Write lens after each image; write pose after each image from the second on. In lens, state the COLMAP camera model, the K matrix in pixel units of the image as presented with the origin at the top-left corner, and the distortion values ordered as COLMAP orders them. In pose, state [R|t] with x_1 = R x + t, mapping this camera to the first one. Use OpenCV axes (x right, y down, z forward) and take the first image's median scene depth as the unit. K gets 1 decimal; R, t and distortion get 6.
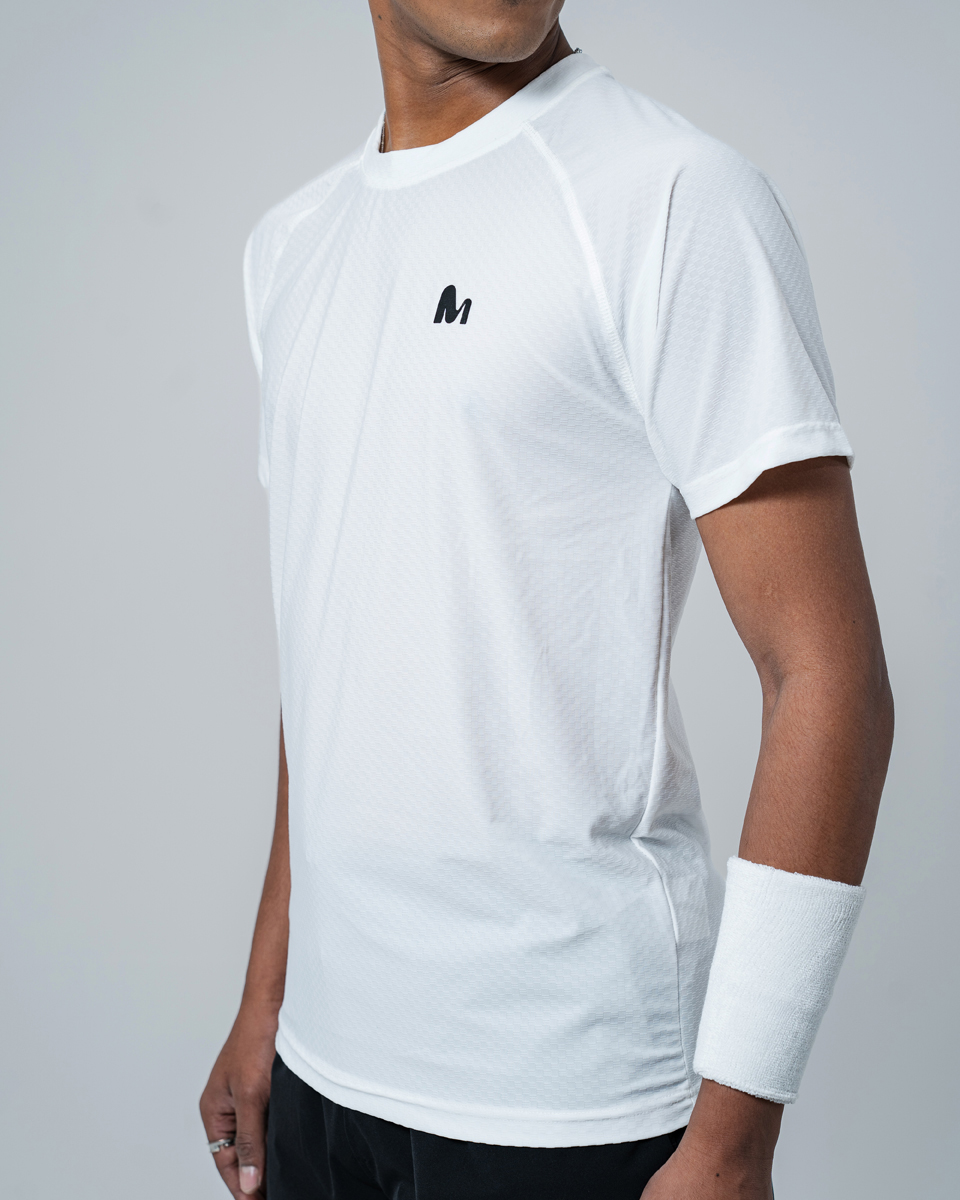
lens RADIAL K [[2191.7, 0, 492.8], [0, 2191.7, 599.6], [0, 0, 1]] dist [0.386153, 0.000000]
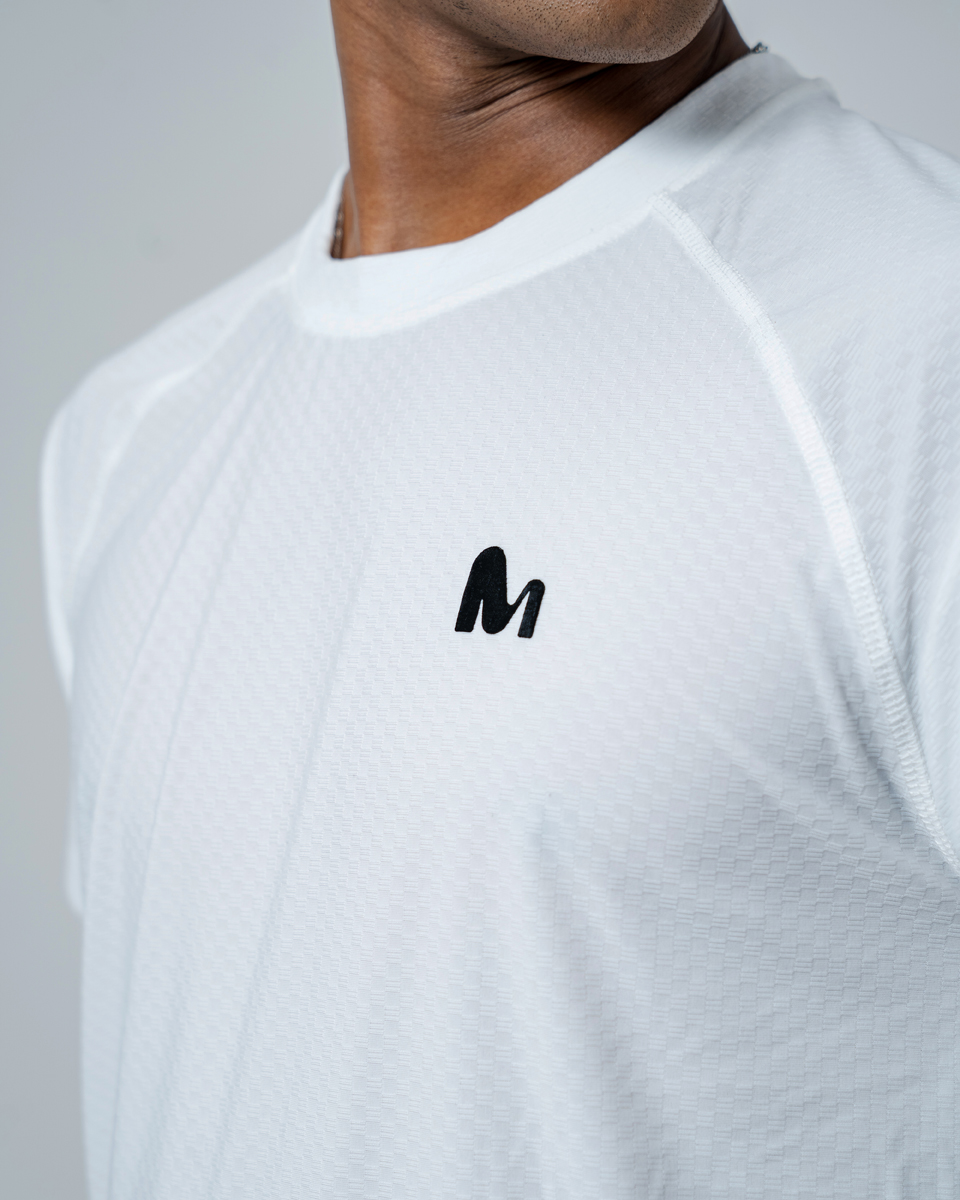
lens RADIAL K [[3405.8, 0, 482.2], [0, 3405.8, 596.0], [0, 0, 1]] dist [0.447766, 0.000000]
pose [[0.999948, 0.006368, 0.007938, -0.026679], [-0.005502, 0.994484, -0.104744, -0.061392], [-0.008561, 0.104695, 0.994468, 0.324475]]
